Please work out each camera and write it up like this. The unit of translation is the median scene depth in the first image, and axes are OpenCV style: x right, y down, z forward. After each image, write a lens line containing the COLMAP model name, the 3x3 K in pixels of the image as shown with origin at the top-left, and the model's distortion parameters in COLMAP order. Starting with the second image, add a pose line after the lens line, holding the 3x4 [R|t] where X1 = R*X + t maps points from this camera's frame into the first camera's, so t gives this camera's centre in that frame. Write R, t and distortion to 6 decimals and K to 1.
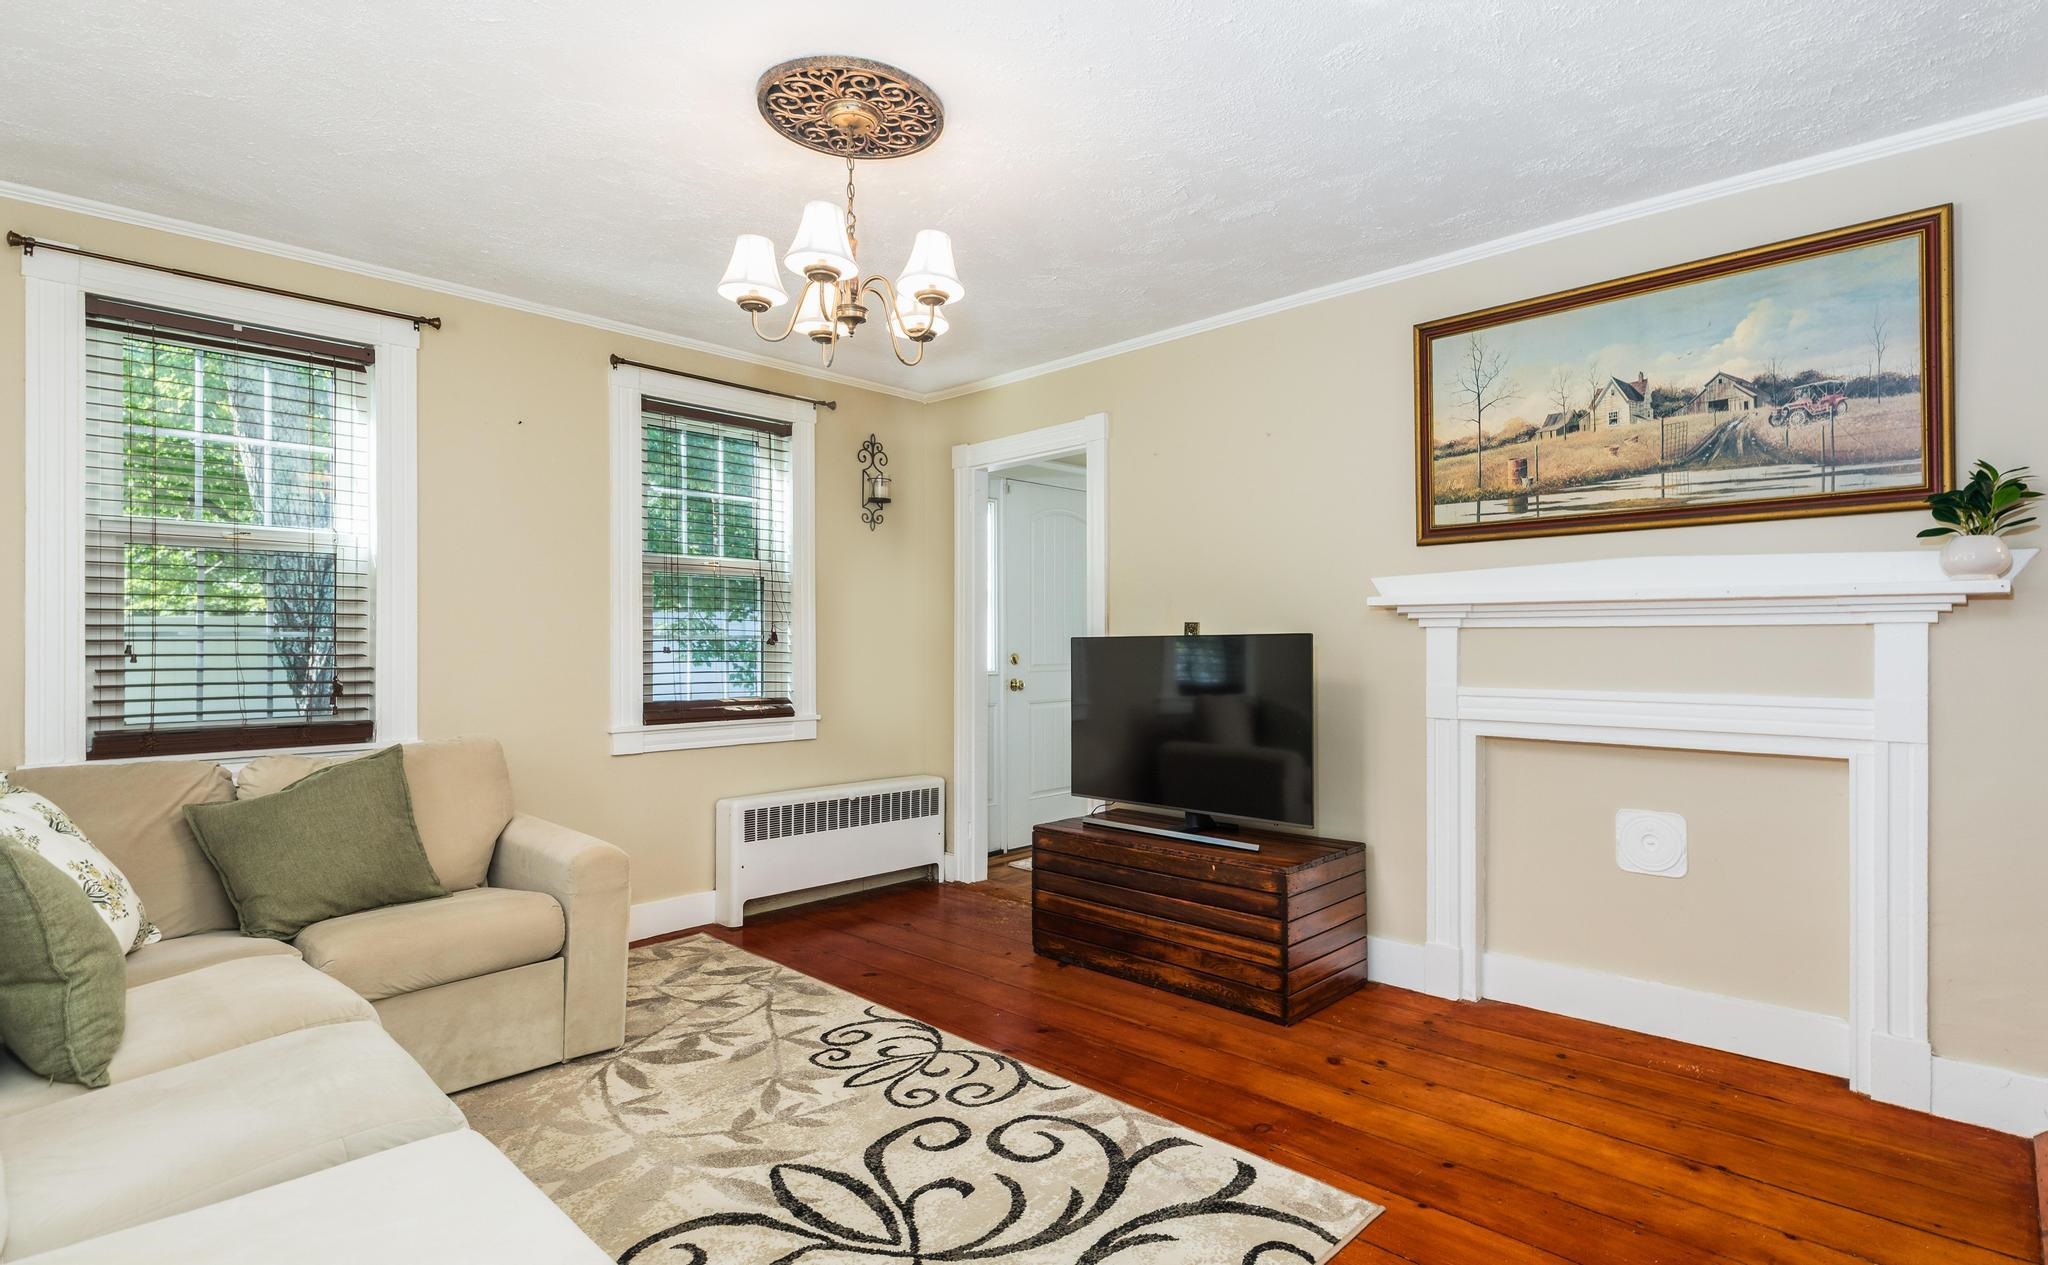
lens RADIAL K [[1012.7, 0, 1017.0], [0, 1012.7, 636.6], [0, 0, 1]] dist [-0.002126, -0.000142]
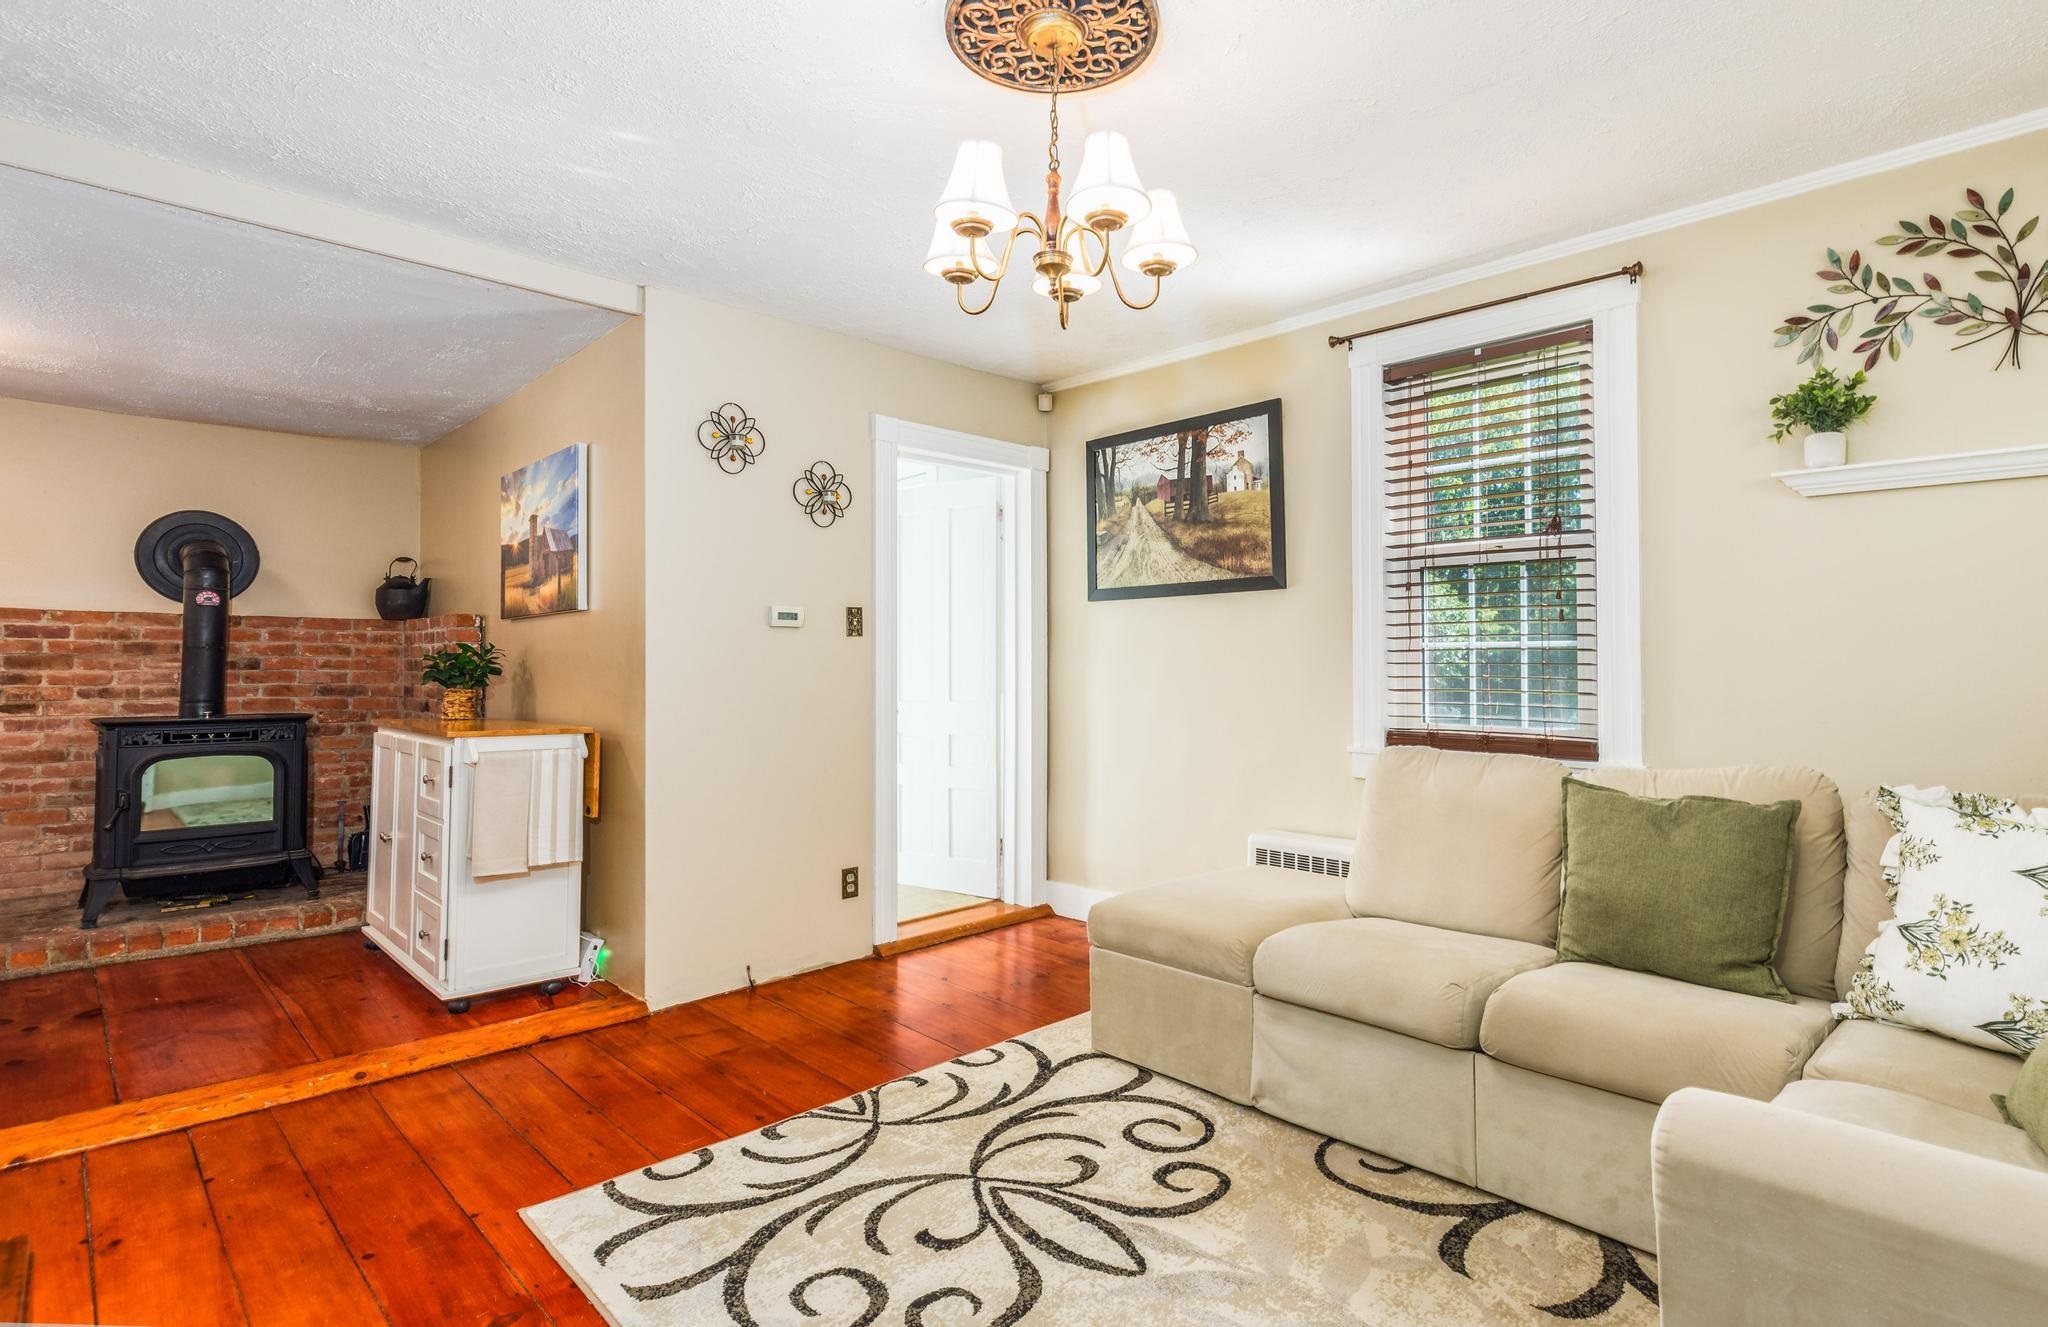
lens RADIAL K [[1014.0, 0, 1029.4], [0, 1014.0, 658.9], [0, 0, 1]] dist [-0.000740, -0.000075]
pose [[-0.999457, 0.005873, 0.032409, -0.185972], [0.005495, 0.999916, -0.011732, 0.023753], [-0.032475, -0.011547, -0.999406, 1.987930]]
